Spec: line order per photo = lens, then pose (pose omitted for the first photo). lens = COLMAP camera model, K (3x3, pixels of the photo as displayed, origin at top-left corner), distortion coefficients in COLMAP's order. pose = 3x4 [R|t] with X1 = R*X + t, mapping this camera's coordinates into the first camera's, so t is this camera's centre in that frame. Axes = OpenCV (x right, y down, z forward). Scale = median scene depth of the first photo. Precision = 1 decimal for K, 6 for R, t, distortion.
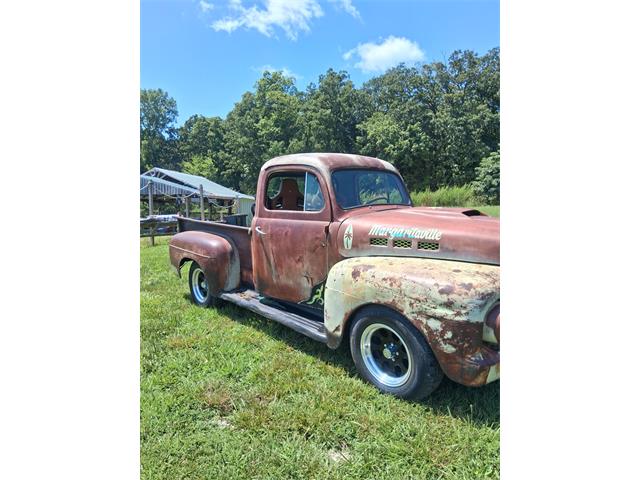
lens RADIAL K [[362.5, 0, 313.5], [0, 362.5, 243.2], [0, 0, 1]] dist [0.044577, -0.008543]
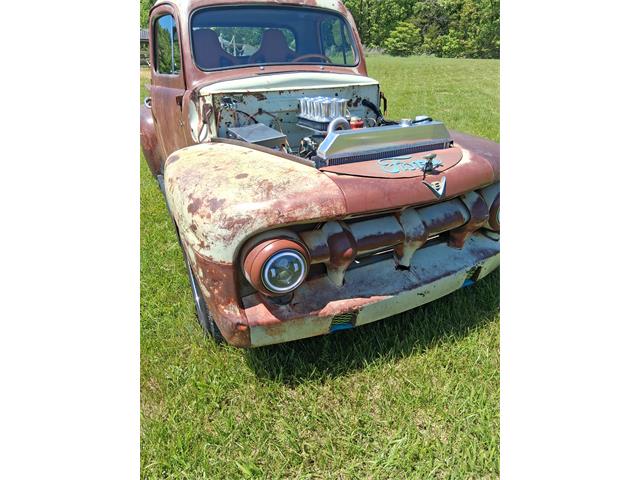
lens RADIAL K [[358.9, 0, 315.7], [0, 358.9, 231.0], [0, 0, 1]] dist [0.050815, -0.023178]
pose [[0.954217, 0.117278, -0.275167, 0.447925], [-0.030631, 0.953407, 0.300126, -0.014227], [0.297544, -0.277957, 0.913350, 0.293898]]
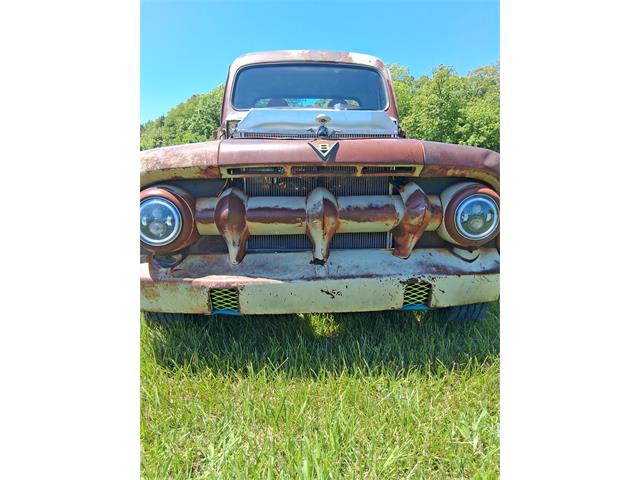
lens RADIAL K [[358.9, 0, 323.7], [0, 358.9, 238.9], [0, 0, 1]] dist [0.050815, -0.023178]
pose [[0.771526, 0.110586, -0.626513, 0.678902], [-0.098903, 0.993653, 0.053595, 0.116828], [0.628464, 0.020615, 0.777566, 0.430775]]
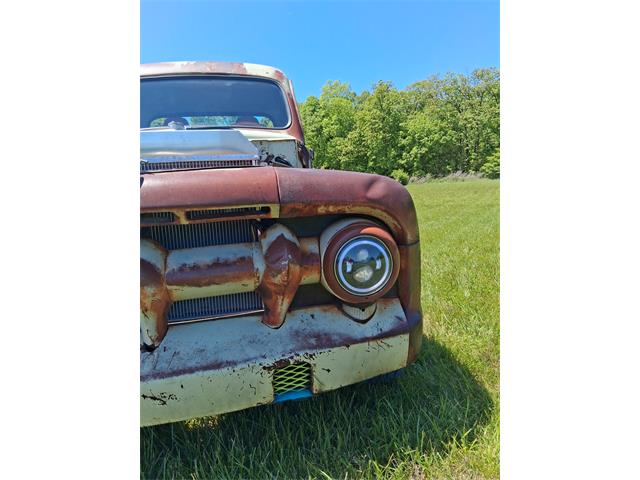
lens RADIAL K [[358.9, 0, 318.6], [0, 358.9, 243.0], [0, 0, 1]] dist [0.050815, -0.023178]
pose [[0.838657, 0.031210, -0.543765, 0.685828], [-0.027582, 0.999510, 0.014828, 0.077328], [0.543961, 0.002562, 0.839106, 0.571149]]
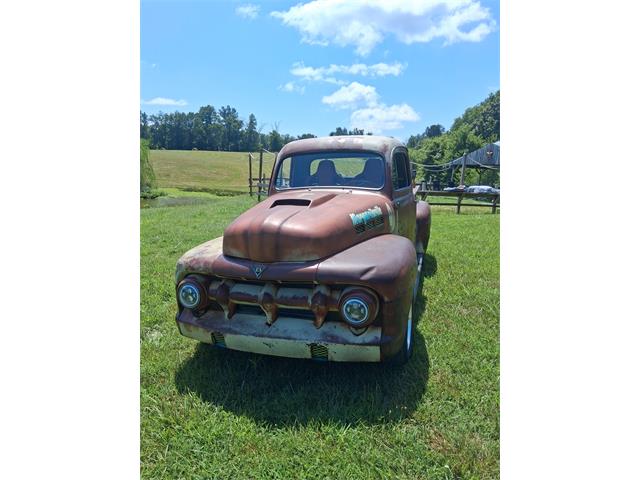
lens RADIAL K [[358.9, 0, 315.4], [0, 358.9, 235.0], [0, 0, 1]] dist [0.050815, -0.023178]
pose [[0.495417, 0.164669, -0.852904, 1.030937], [-0.109793, 0.985863, 0.126565, -0.099122], [0.861688, 0.030940, 0.506493, 0.455516]]
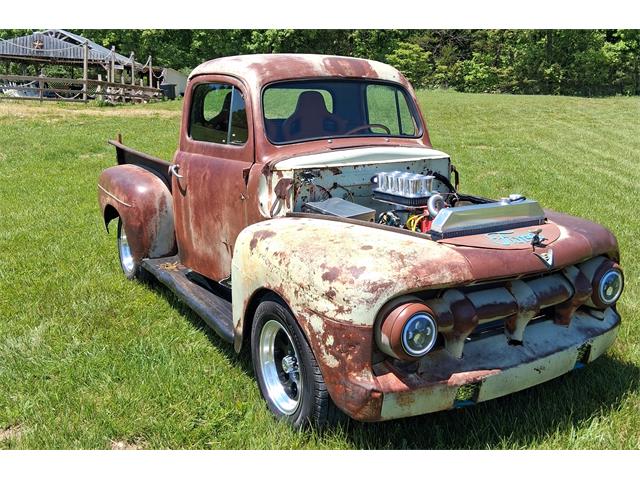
lens RADIAL K [[640.6, 0, 319.3], [0, 640.6, 182.1], [0, 0, 1]] dist [0.042478, 0.000000]
pose [[0.975442, 0.042441, -0.216128, 0.360395], [-0.042679, 0.999082, 0.003572, -0.028384], [0.216081, 0.005740, 0.976358, -0.104849]]
